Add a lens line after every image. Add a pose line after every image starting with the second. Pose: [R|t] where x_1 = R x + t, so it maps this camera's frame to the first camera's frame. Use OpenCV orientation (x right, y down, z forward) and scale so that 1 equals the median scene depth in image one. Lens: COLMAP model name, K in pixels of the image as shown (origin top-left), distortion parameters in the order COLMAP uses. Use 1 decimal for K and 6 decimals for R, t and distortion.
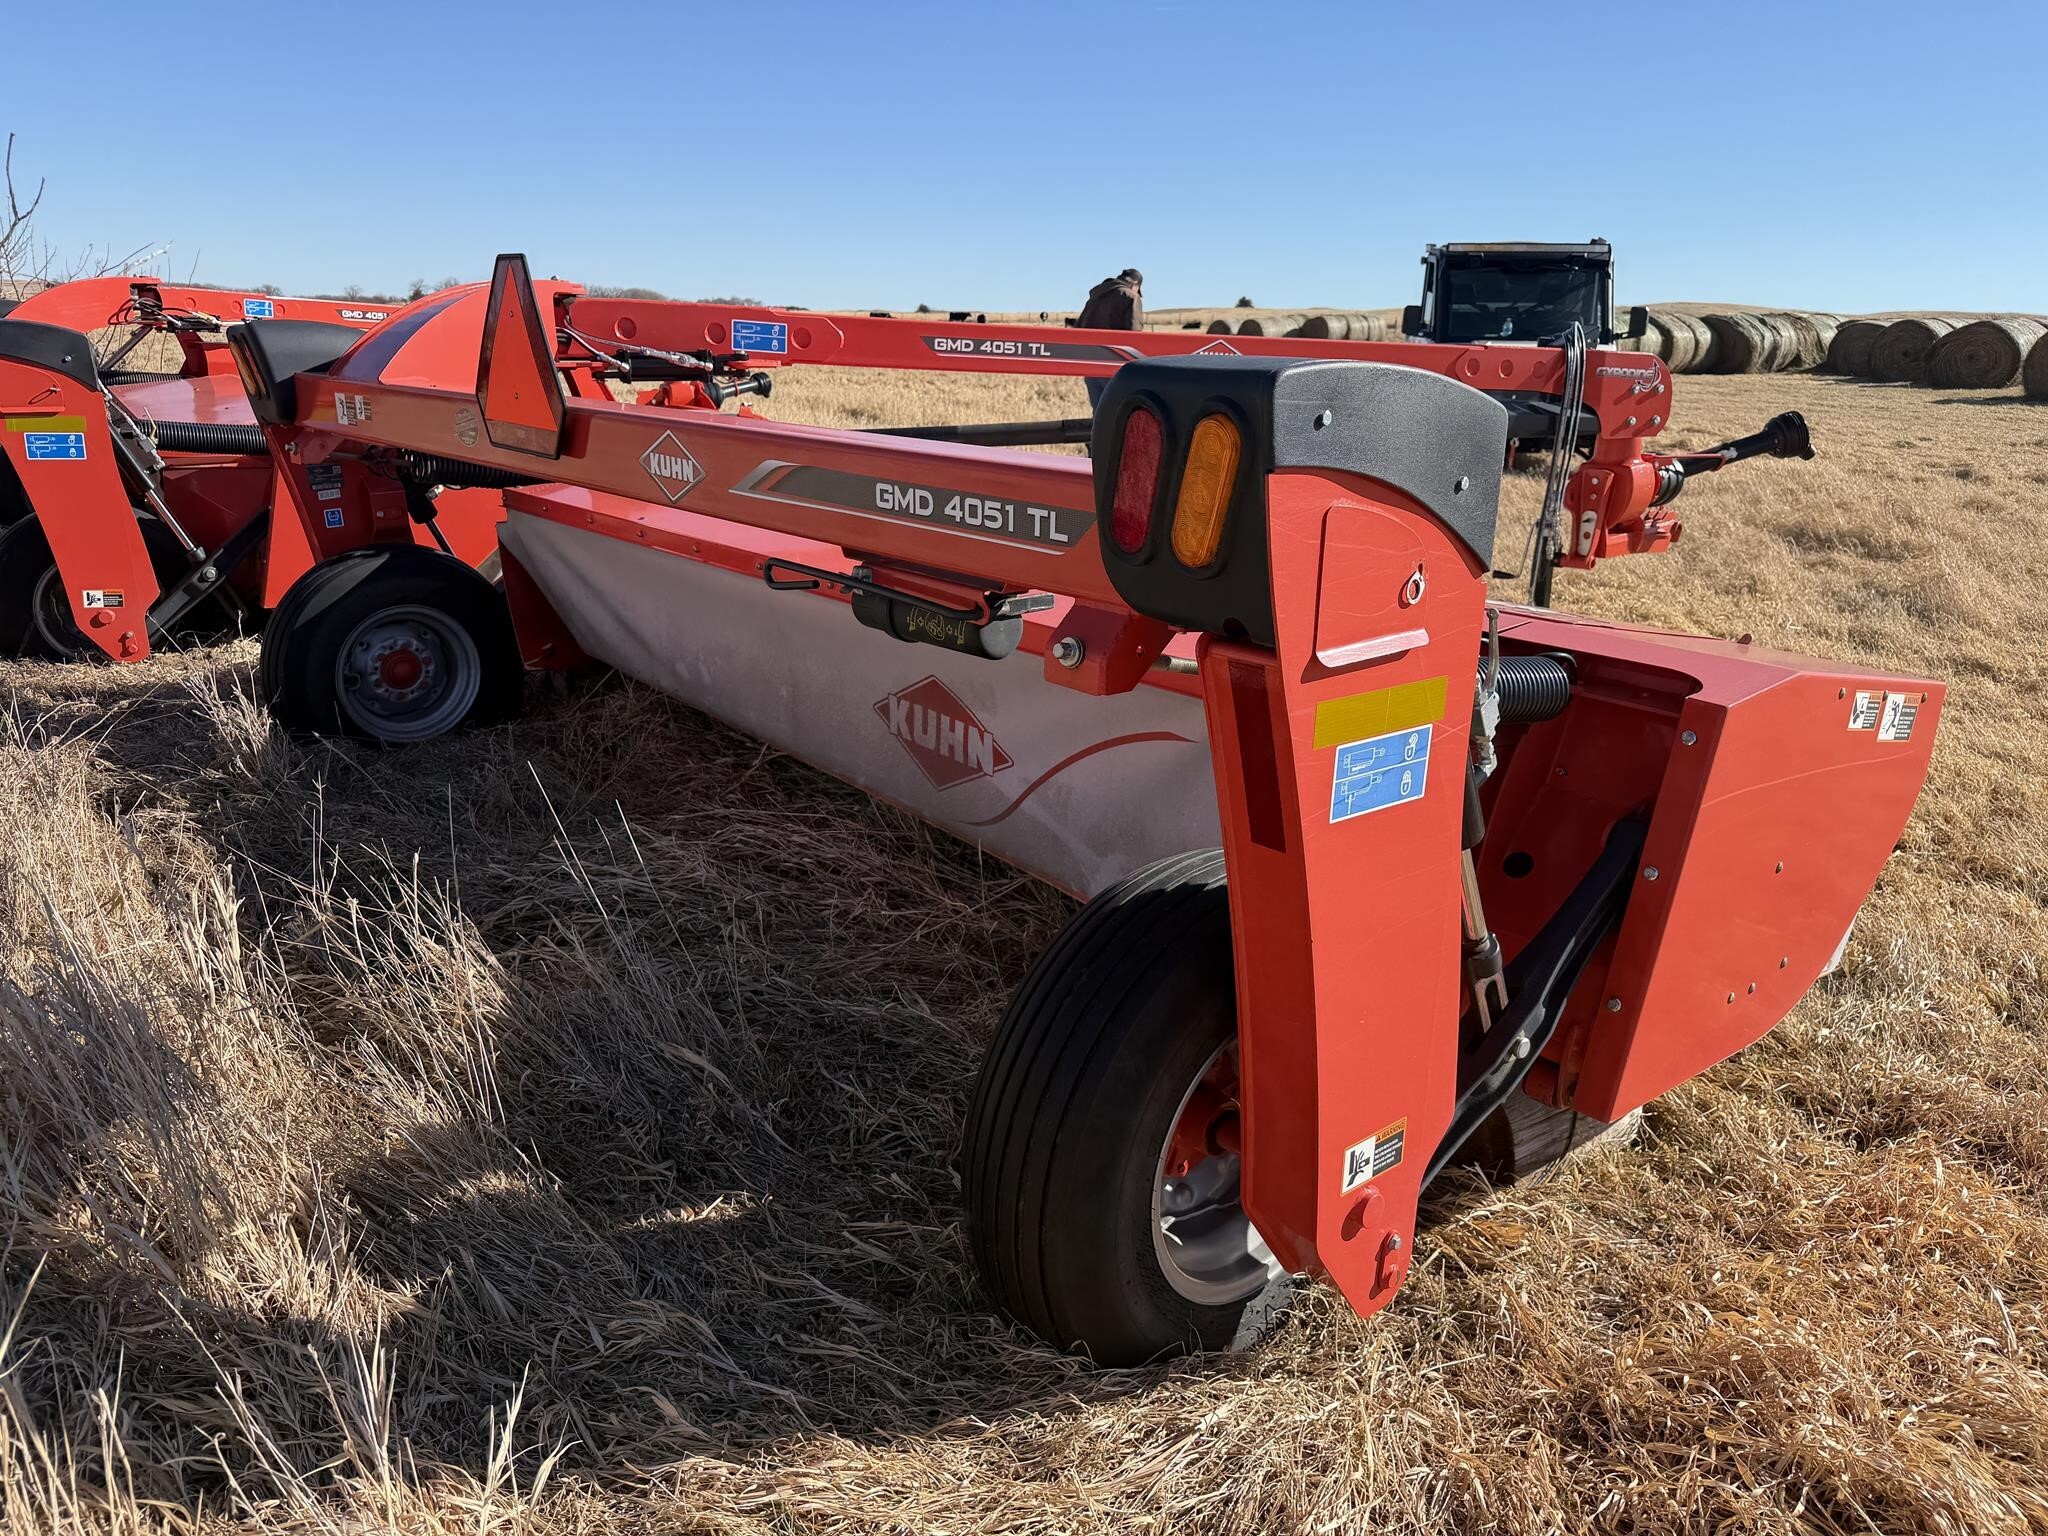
lens RADIAL K [[1484.4, 0, 1024.0], [0, 1484.4, 768.0], [0, 0, 1]] dist [0.082535, -0.193262]
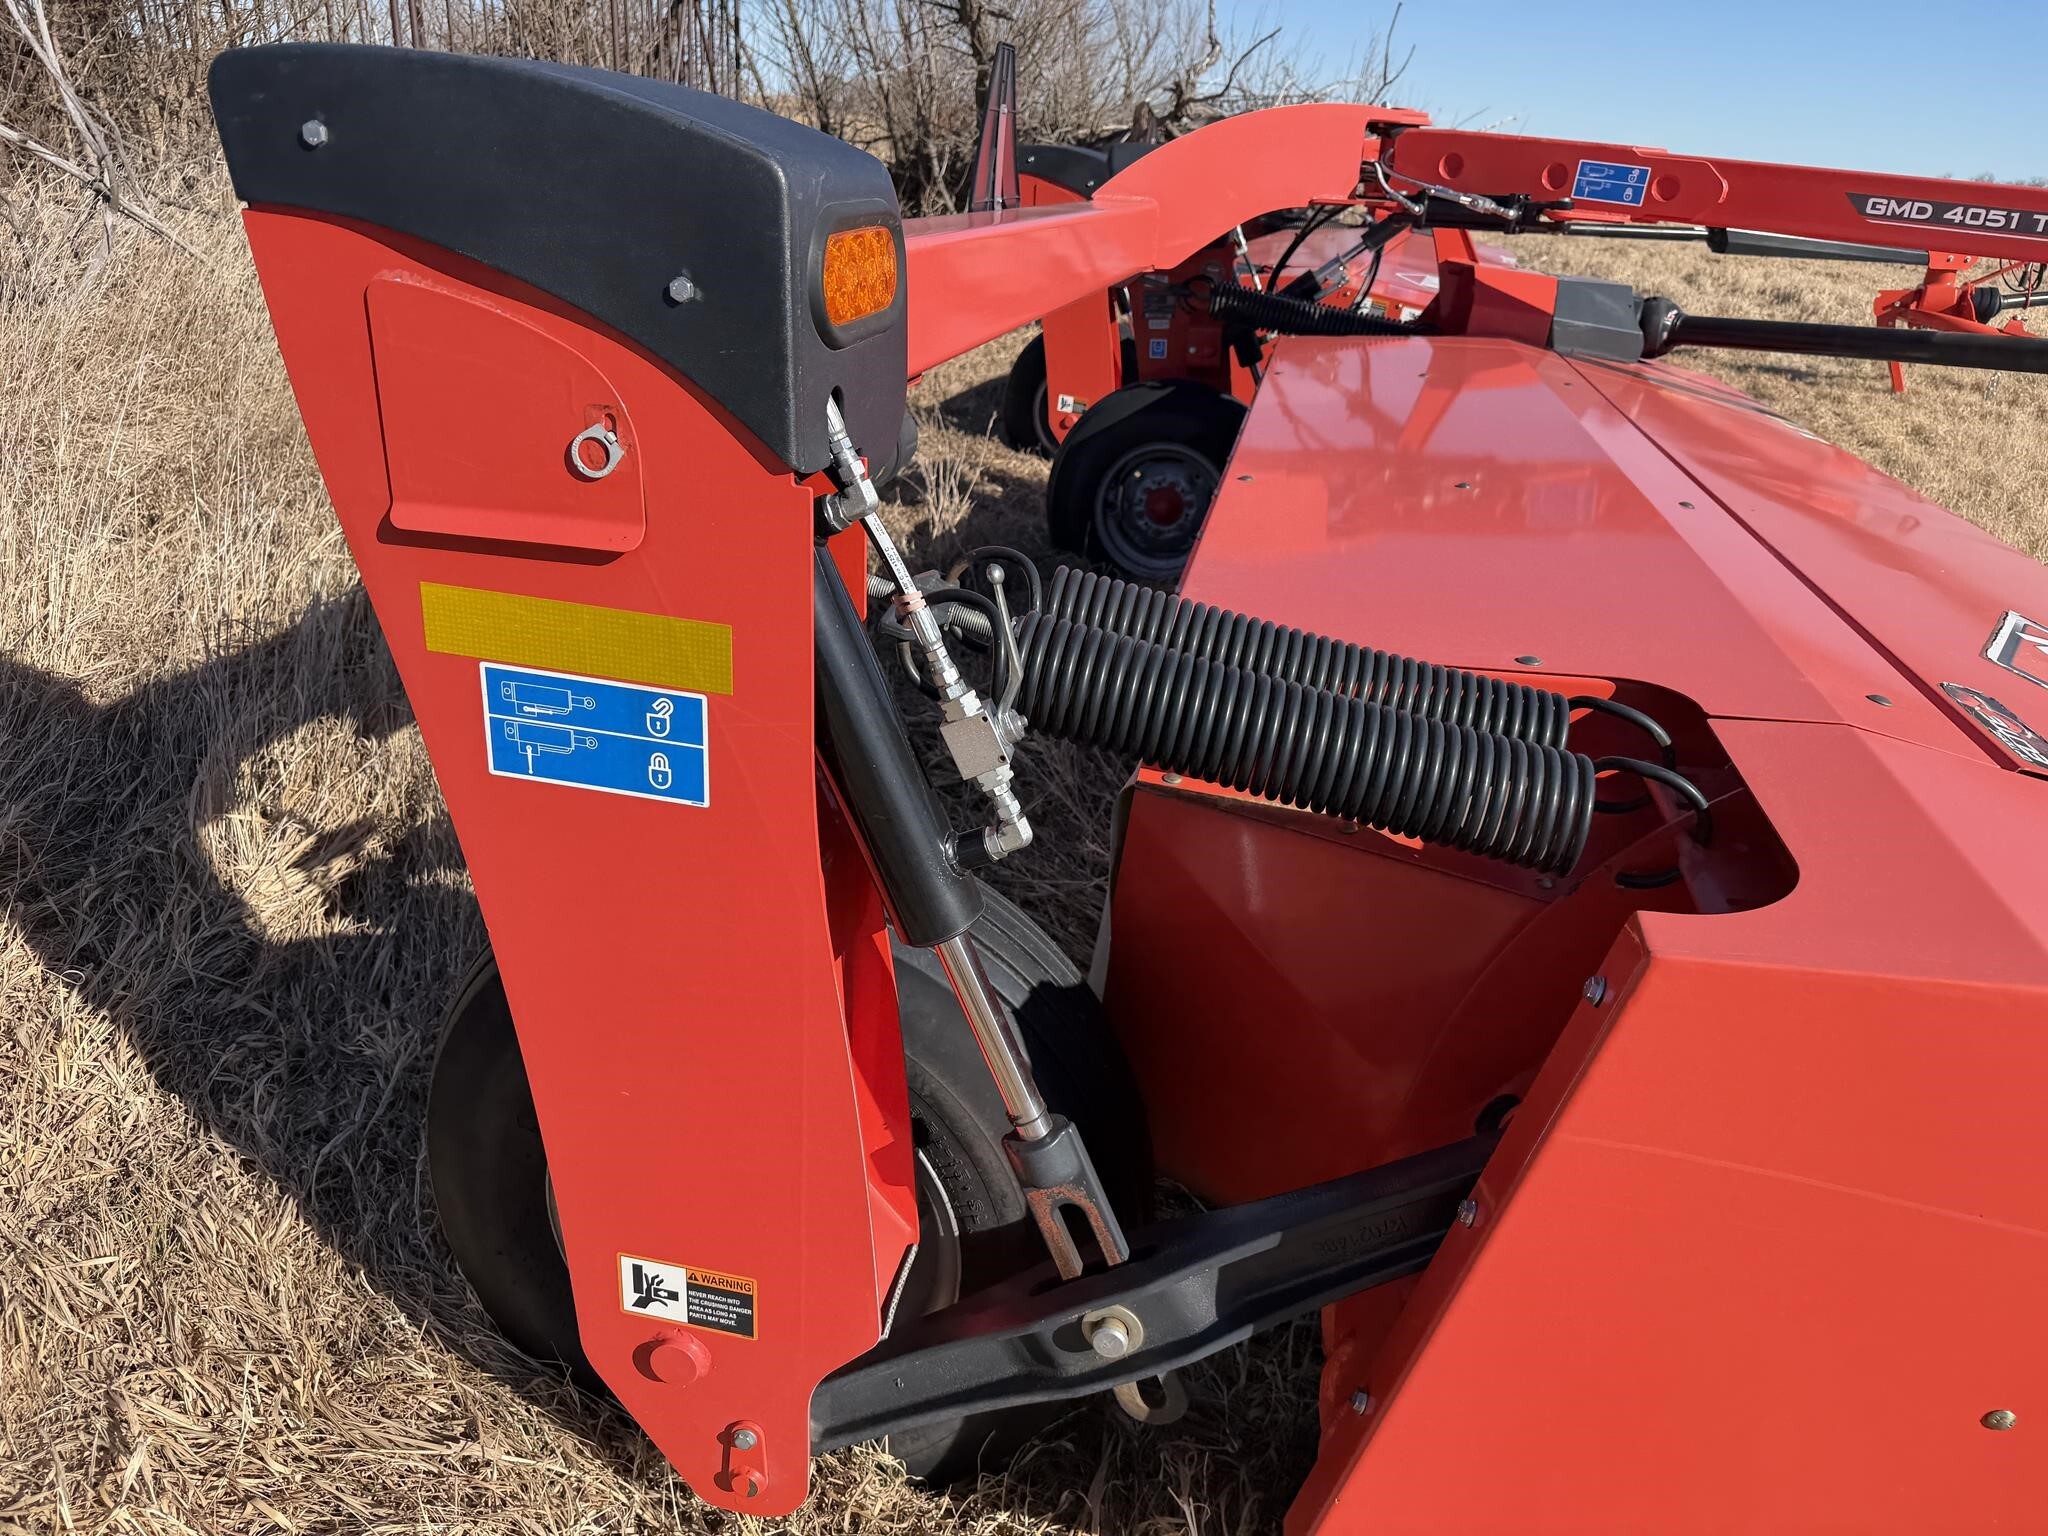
lens RADIAL K [[1459.1, 0, 1039.9], [0, 1459.1, 788.1], [0, 0, 1]] dist [0.153253, -0.247593]
pose [[0.609609, 0.334664, -0.718593, 0.440300], [-0.280077, 0.938976, 0.199701, -0.084018], [0.741575, 0.079522, 0.666140, 0.380090]]
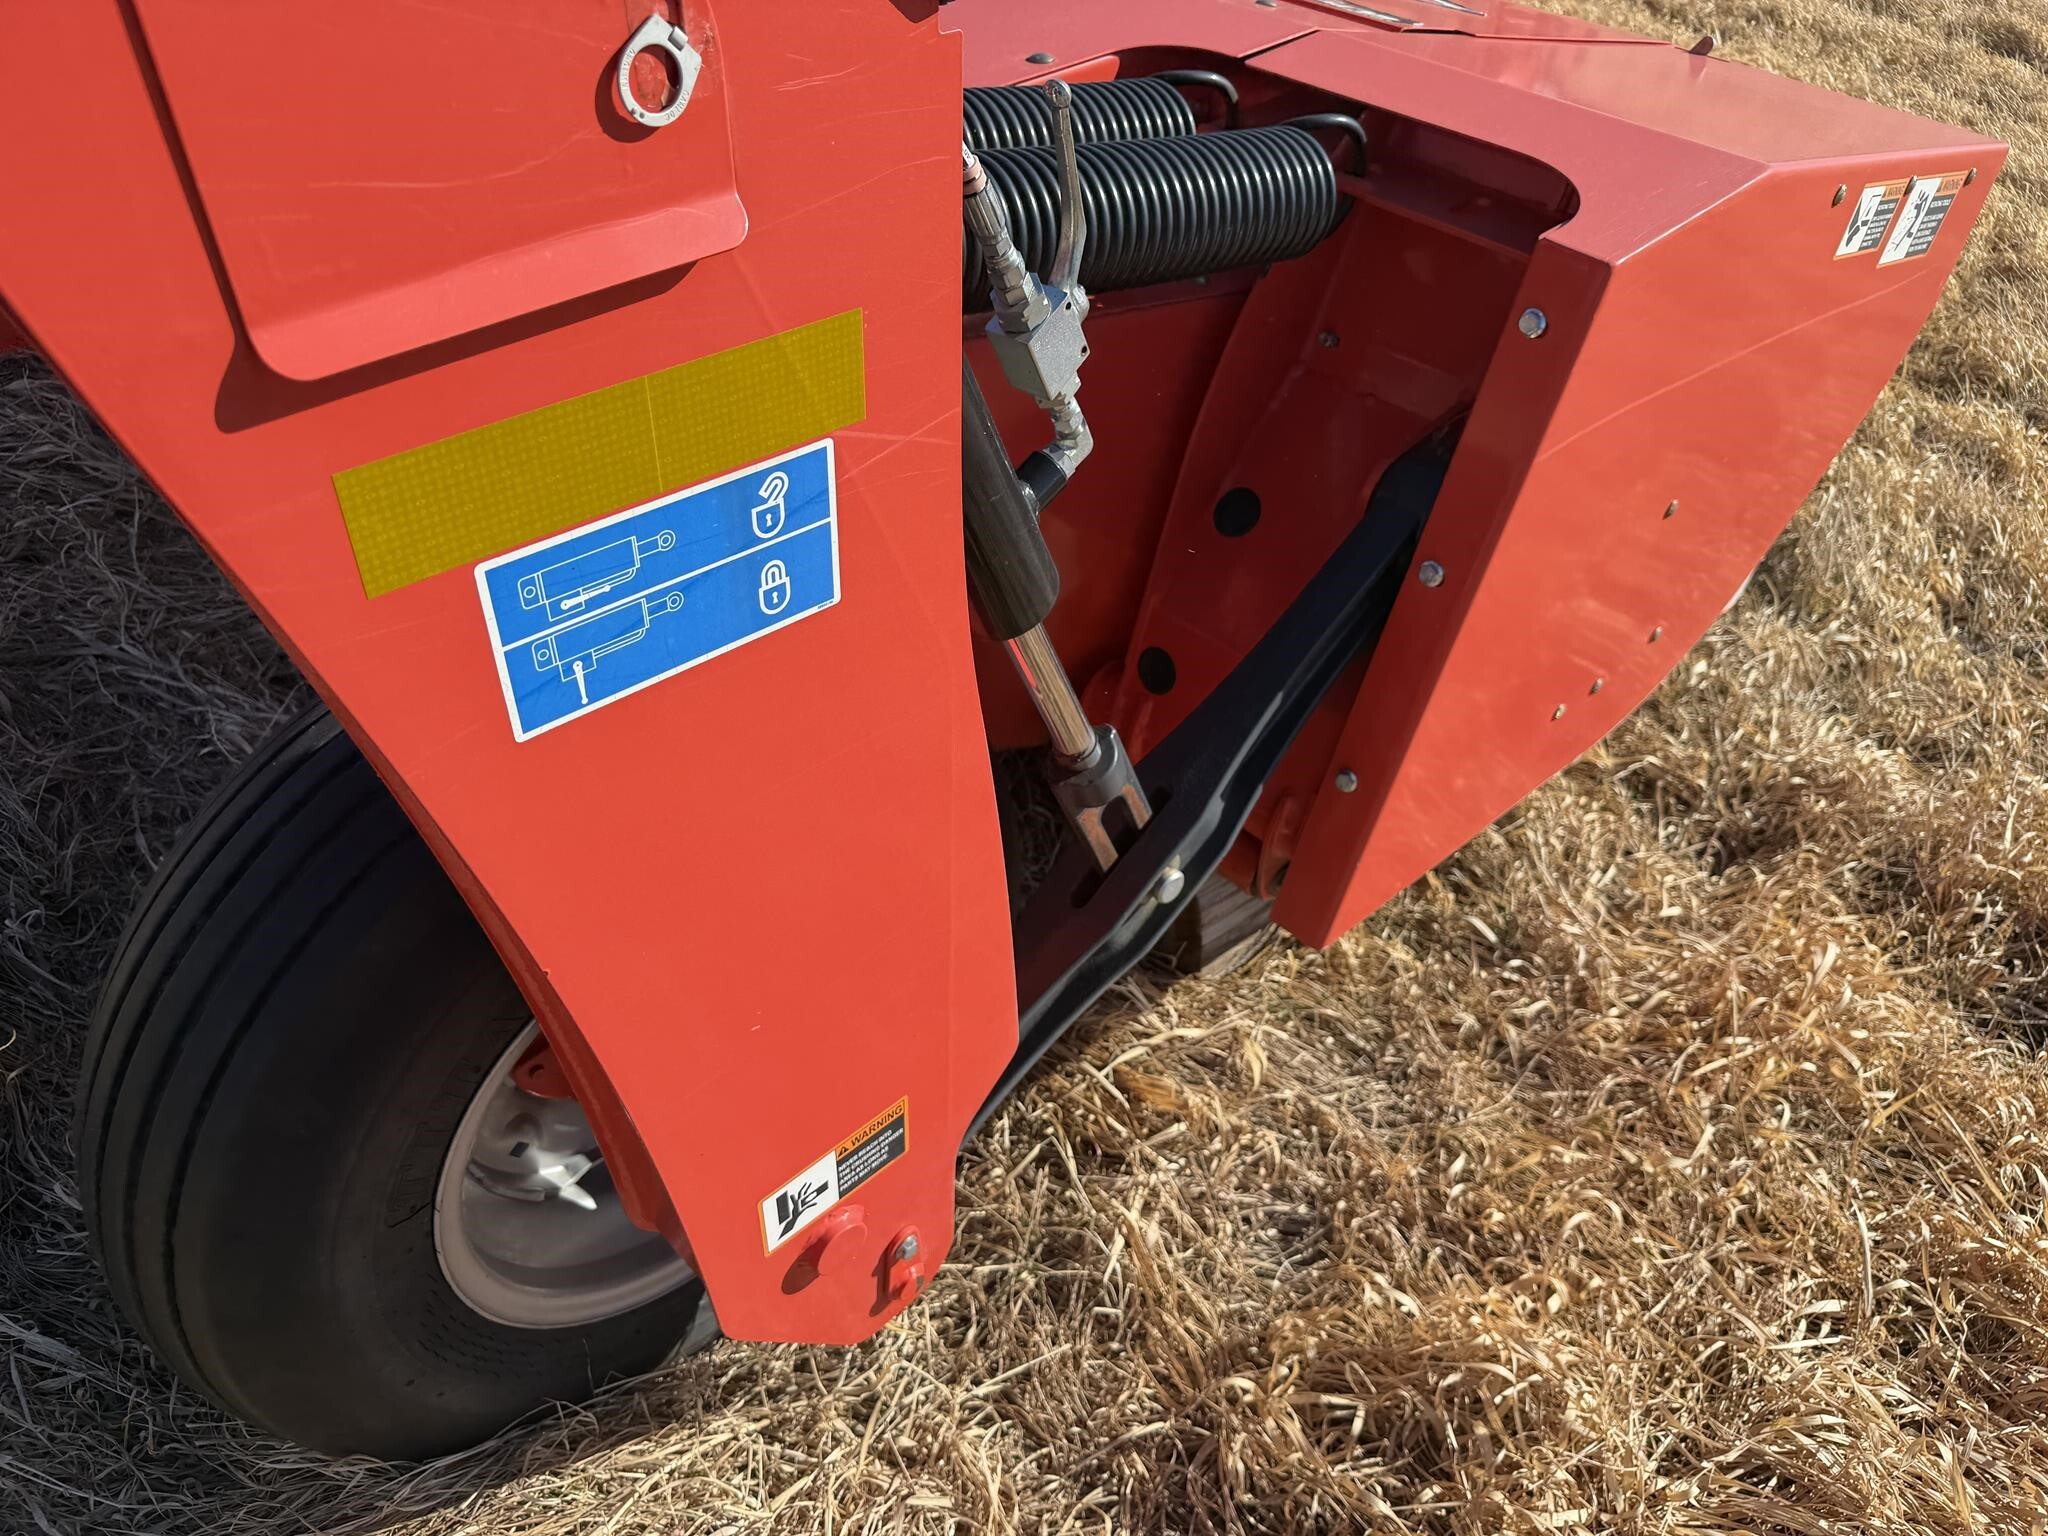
lens RADIAL K [[1459.1, 0, 1039.9], [0, 1459.1, 788.1], [0, 0, 1]] dist [0.153253, -0.247593]
pose [[0.998180, -0.021022, 0.056531, 0.165792], [-0.004324, 0.909940, 0.414717, -0.058690], [-0.060158, -0.414206, 0.908193, 0.327600]]
